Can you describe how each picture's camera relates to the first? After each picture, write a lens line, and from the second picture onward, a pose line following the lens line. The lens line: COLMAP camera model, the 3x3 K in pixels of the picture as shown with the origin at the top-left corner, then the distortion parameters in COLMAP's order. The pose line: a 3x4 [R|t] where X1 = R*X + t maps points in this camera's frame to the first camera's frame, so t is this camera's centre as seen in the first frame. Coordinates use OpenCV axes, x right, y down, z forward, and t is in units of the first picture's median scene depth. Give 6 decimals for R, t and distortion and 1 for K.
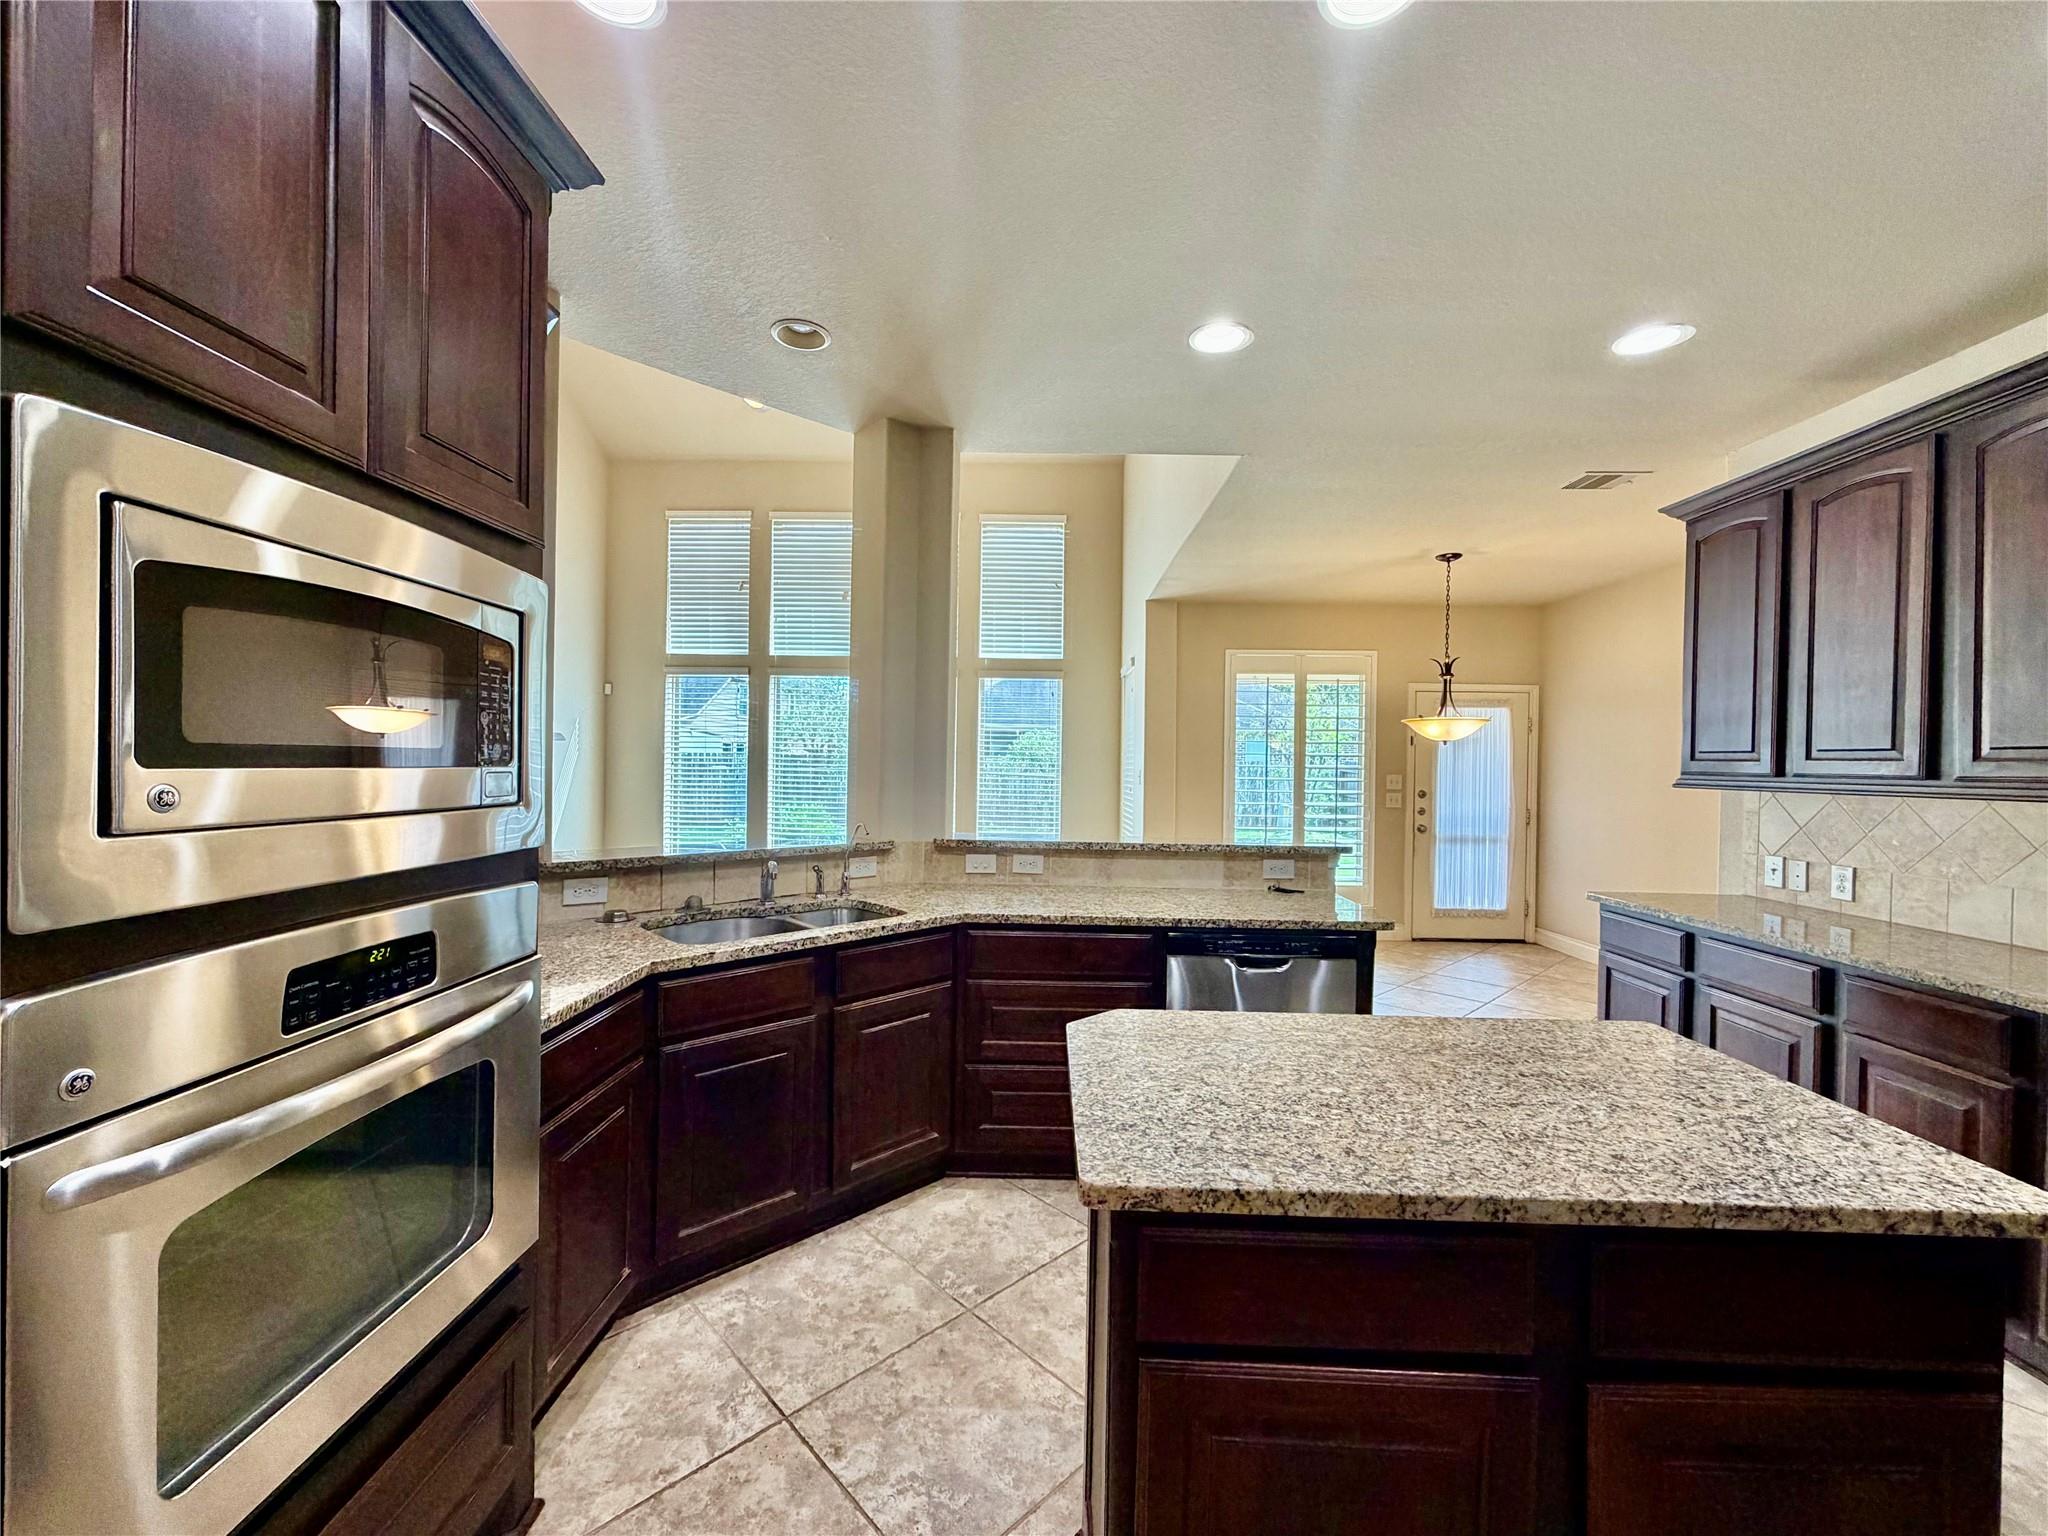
lens RADIAL K [[816.3, 0, 1024.0], [0, 816.3, 768.0], [0, 0, 1]] dist [-0.002523, -0.000197]
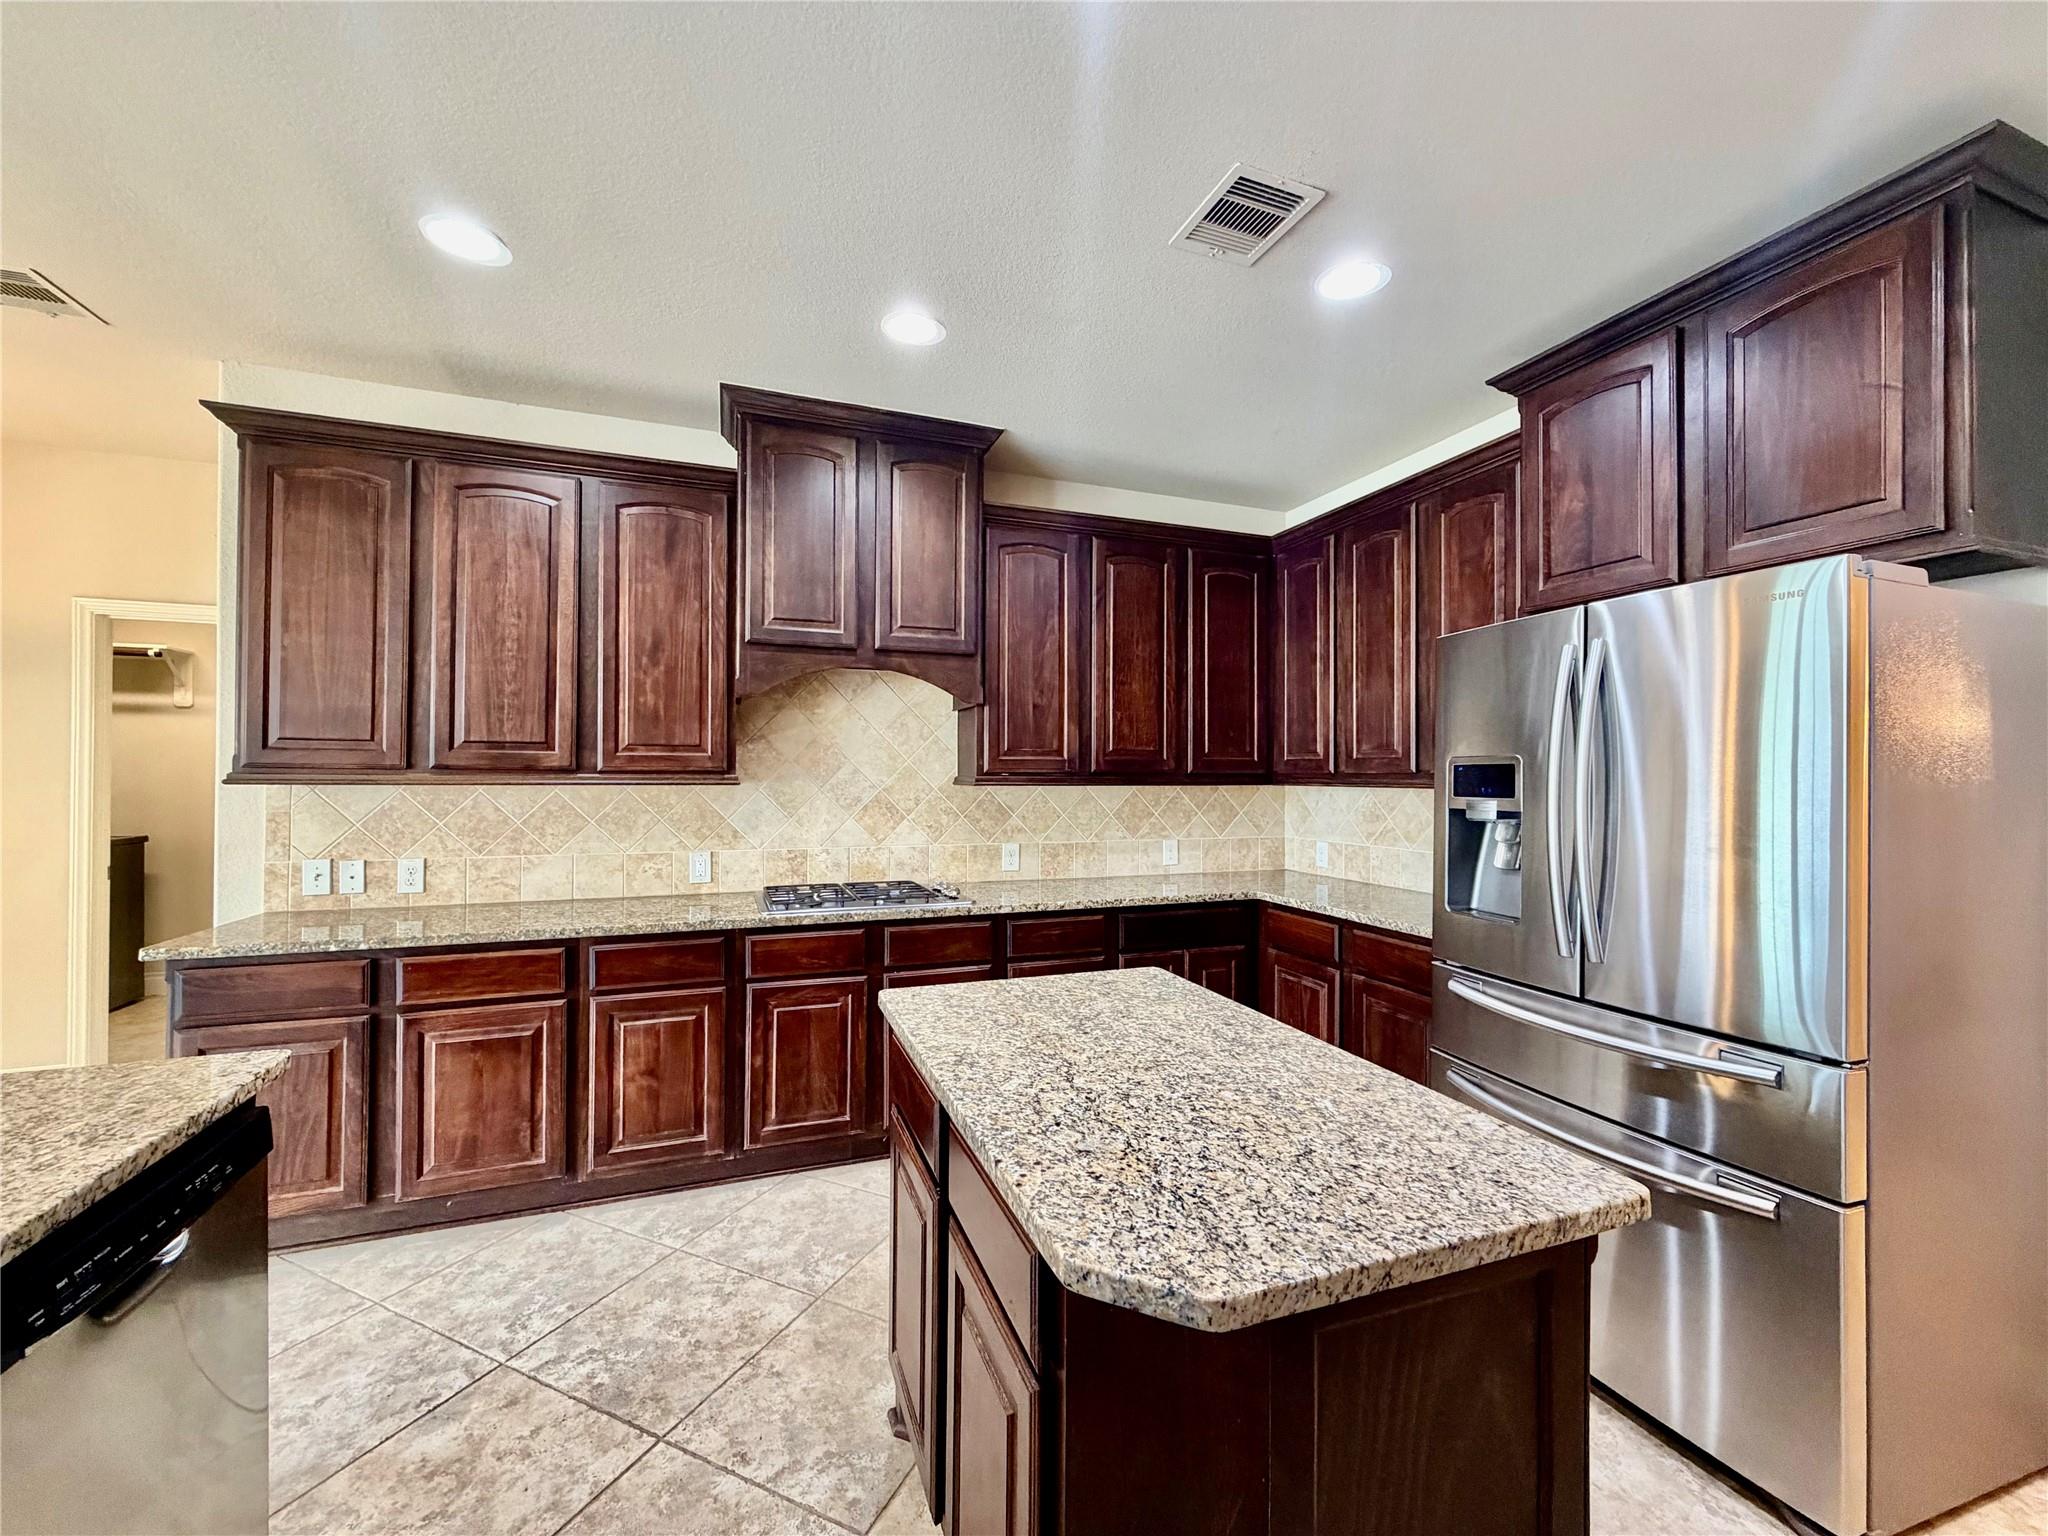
lens RADIAL K [[816.3, 0, 1024.0], [0, 816.3, 768.0], [0, 0, 1]] dist [-0.002523, -0.000197]
pose [[-0.360303, -0.009147, 0.932791, -0.371691], [-0.001913, 0.999957, 0.009067, 0.001475], [-0.932833, 0.001483, -0.360305, 1.369642]]
